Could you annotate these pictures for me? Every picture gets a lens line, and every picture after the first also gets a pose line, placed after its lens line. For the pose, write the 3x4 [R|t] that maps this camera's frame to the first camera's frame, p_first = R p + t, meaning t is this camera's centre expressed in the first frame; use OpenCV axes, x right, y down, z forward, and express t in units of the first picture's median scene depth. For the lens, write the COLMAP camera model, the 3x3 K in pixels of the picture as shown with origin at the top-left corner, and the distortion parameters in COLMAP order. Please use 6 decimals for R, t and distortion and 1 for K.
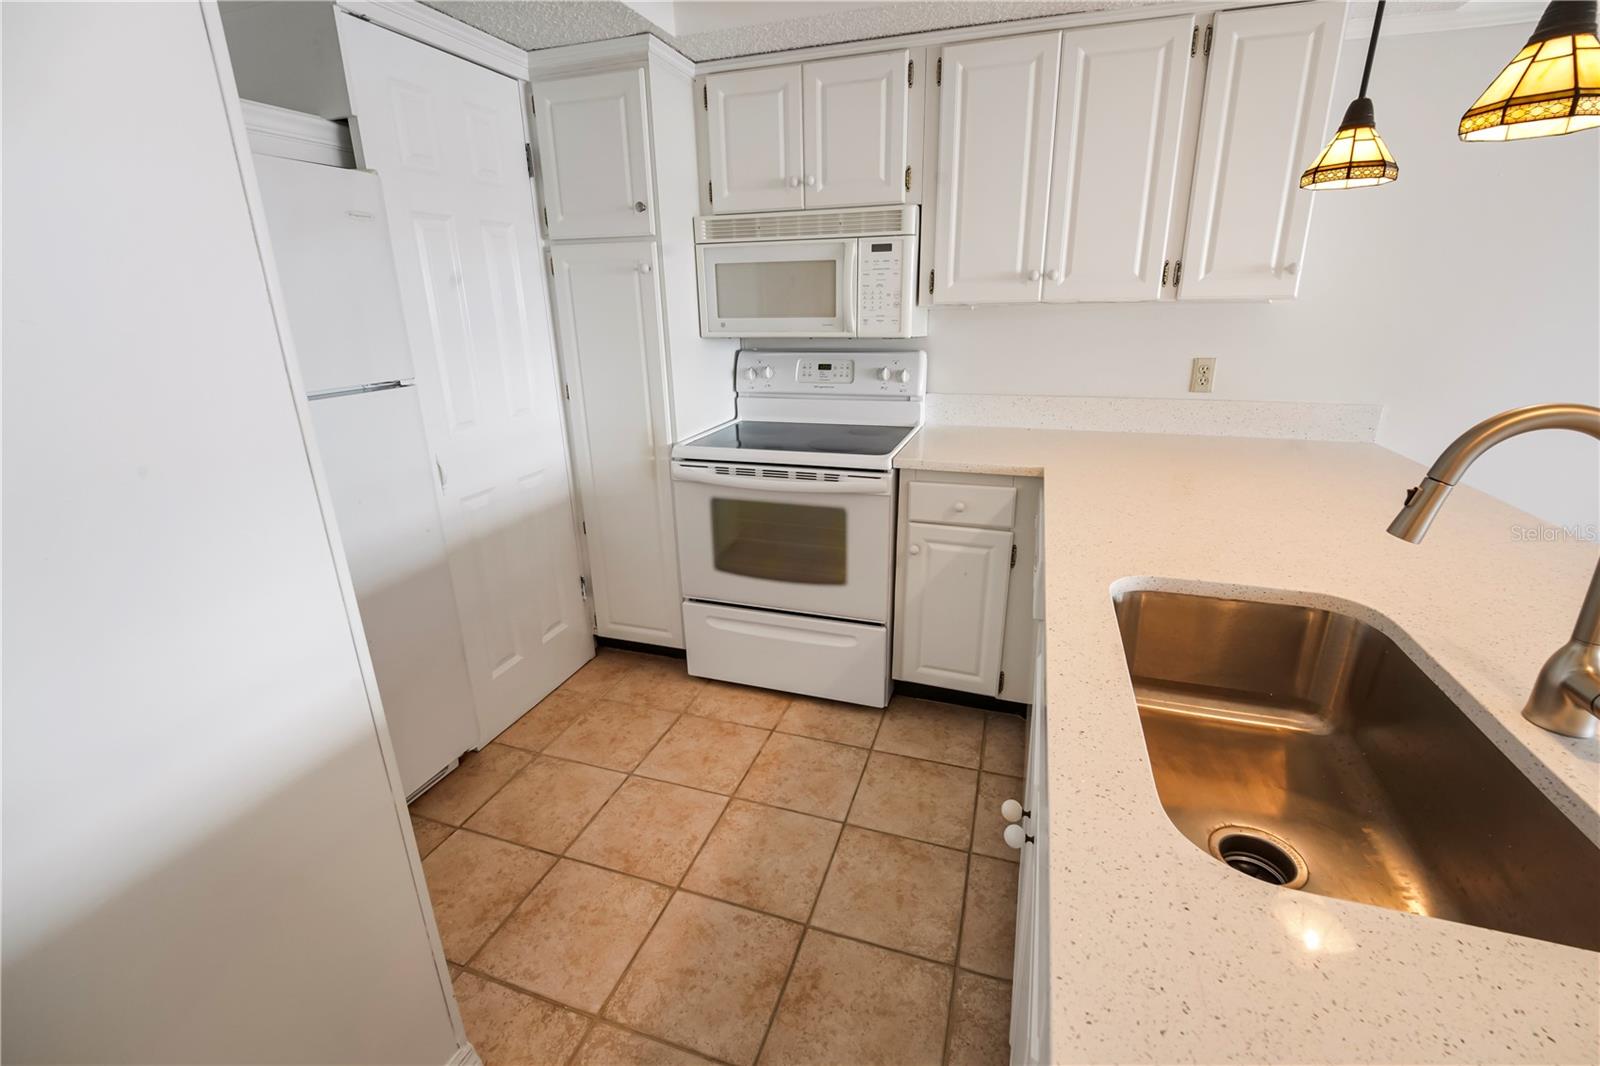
lens RADIAL K [[679.1, 0, 800.4], [0, 679.1, 540.6], [0, 0, 1]] dist [0.003402, -0.022912]
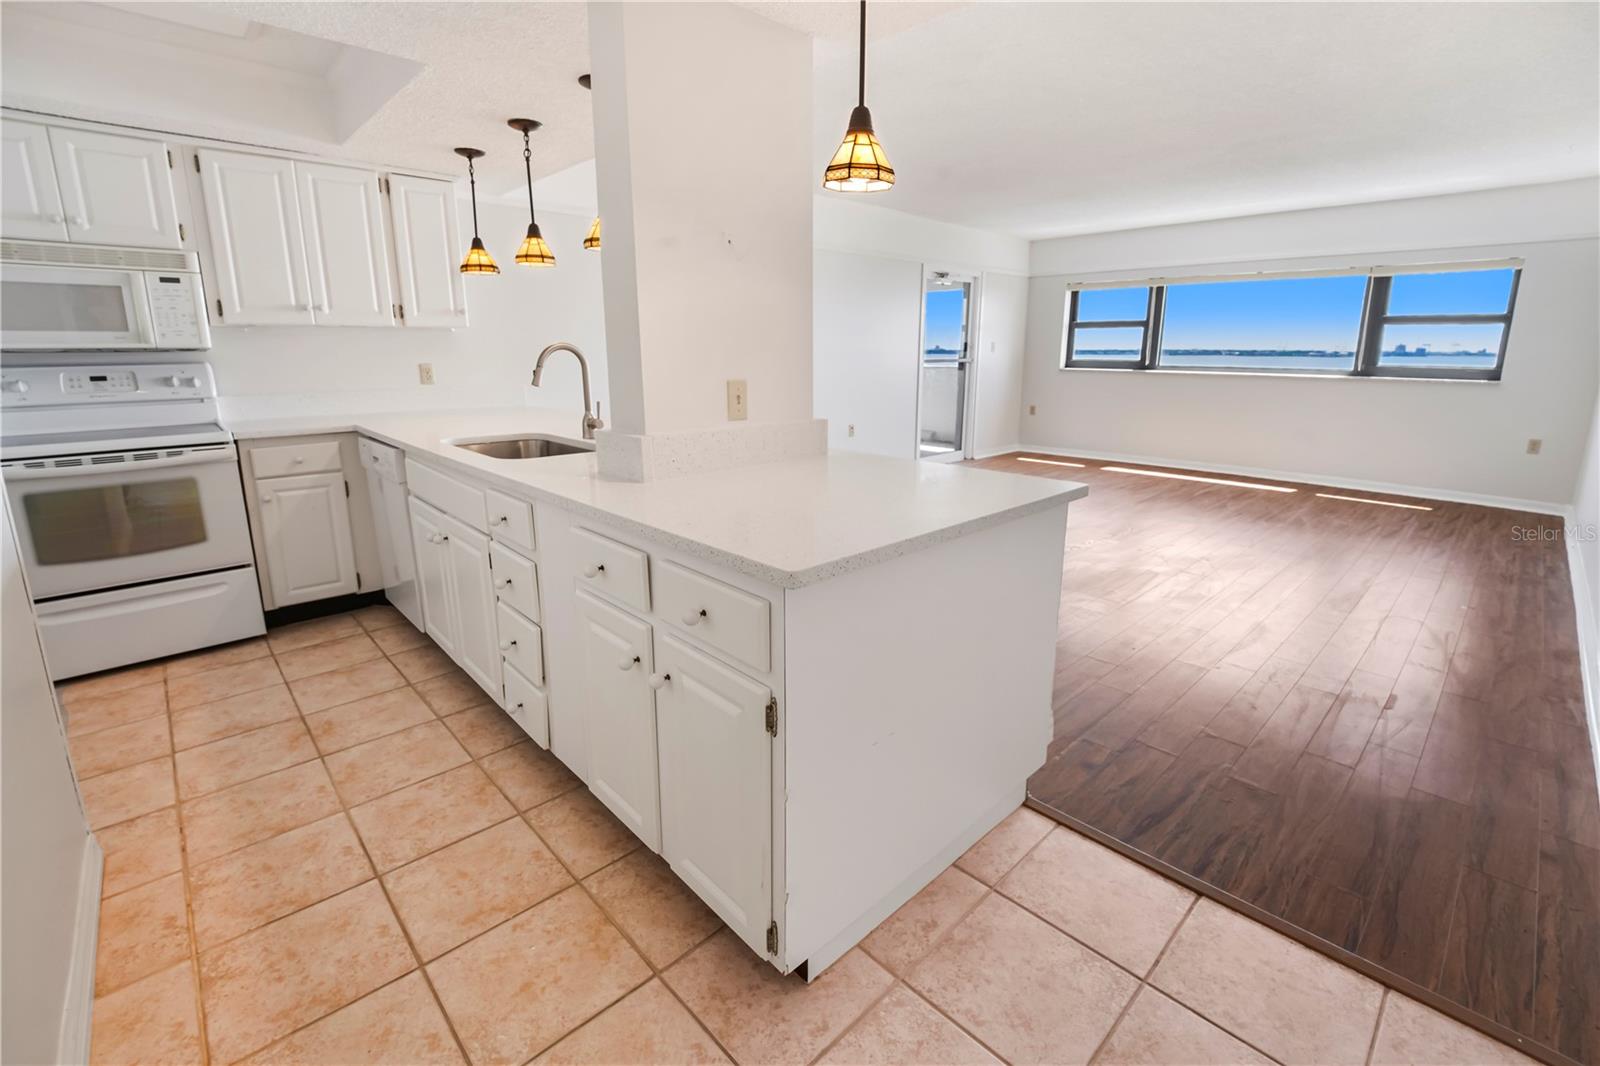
lens RADIAL K [[685.9, 0, 786.4], [0, 685.9, 489.5], [0, 0, 1]] dist [0.005250, -0.012002]
pose [[0.485045, -0.157026, 0.860276, -0.486017], [0.285795, 0.958192, 0.013760, 0.265826], [-0.826470, 0.239188, 0.509644, -0.531654]]
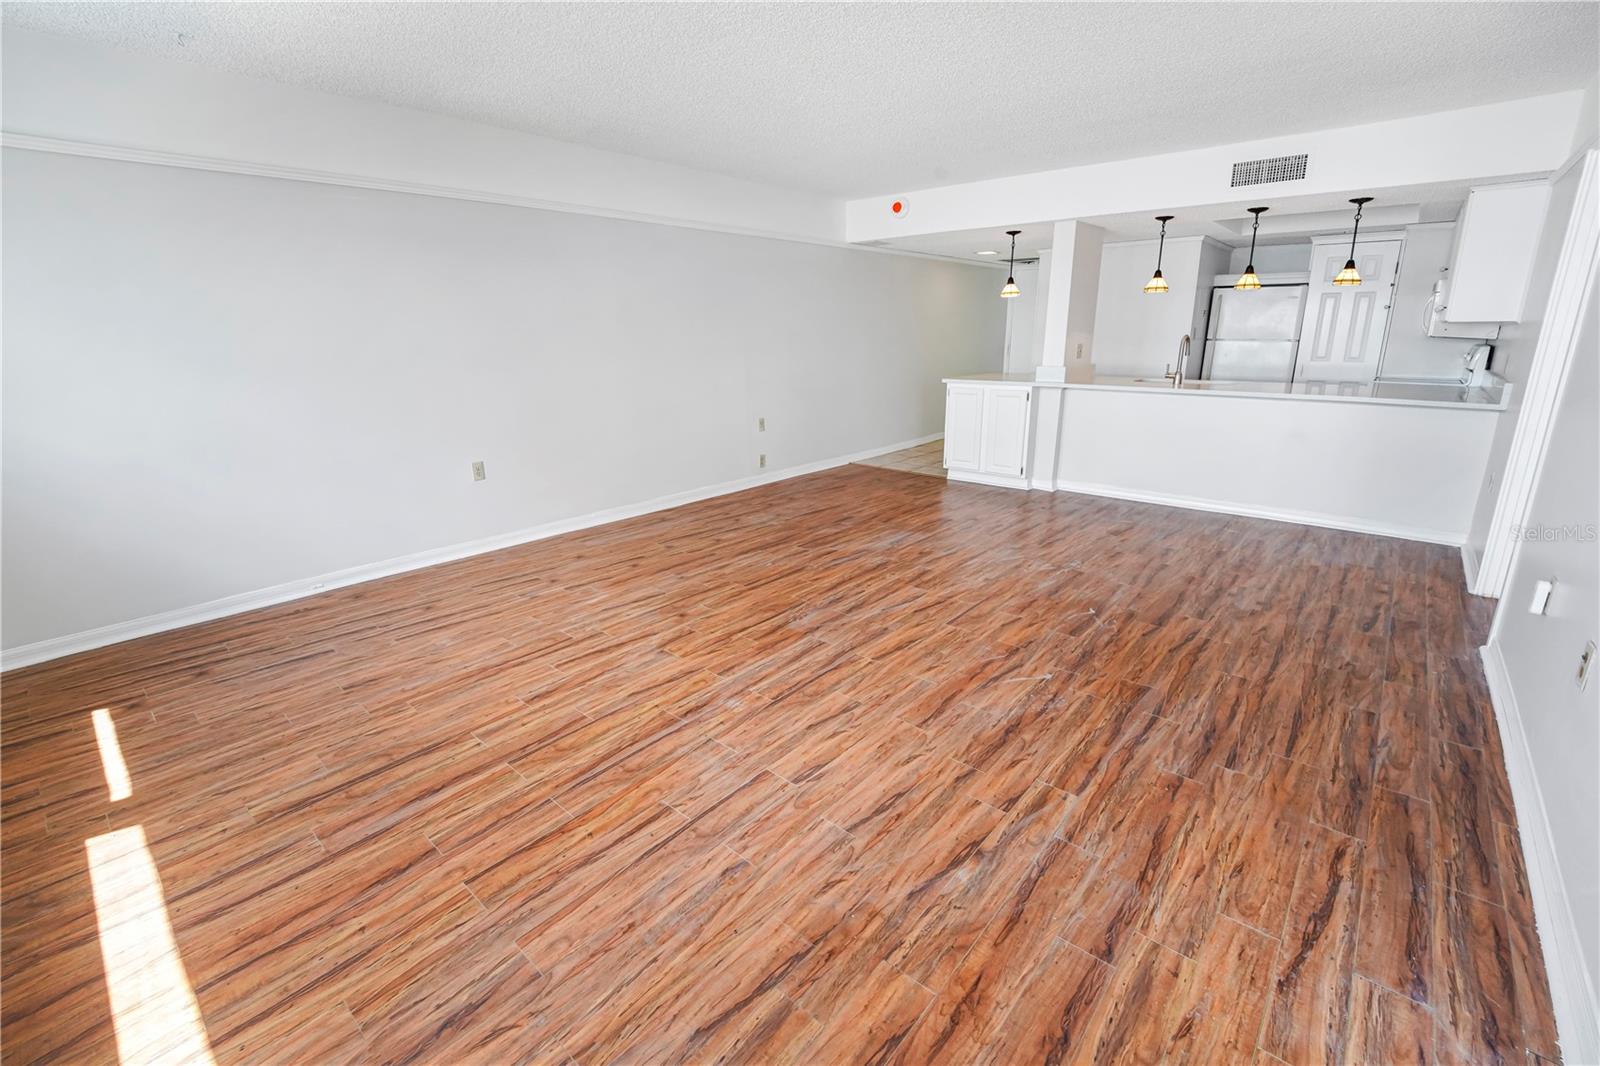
lens RADIAL K [[663.5, 0, 824.8], [0, 663.5, 502.4], [0, 0, 1]] dist [0.007720, -0.014980]
pose [[-0.357435, 0.254230, -0.898670, 2.988751], [-0.302276, 0.878953, 0.368879, -0.022363], [0.883668, 0.403496, -0.237320, -0.015156]]
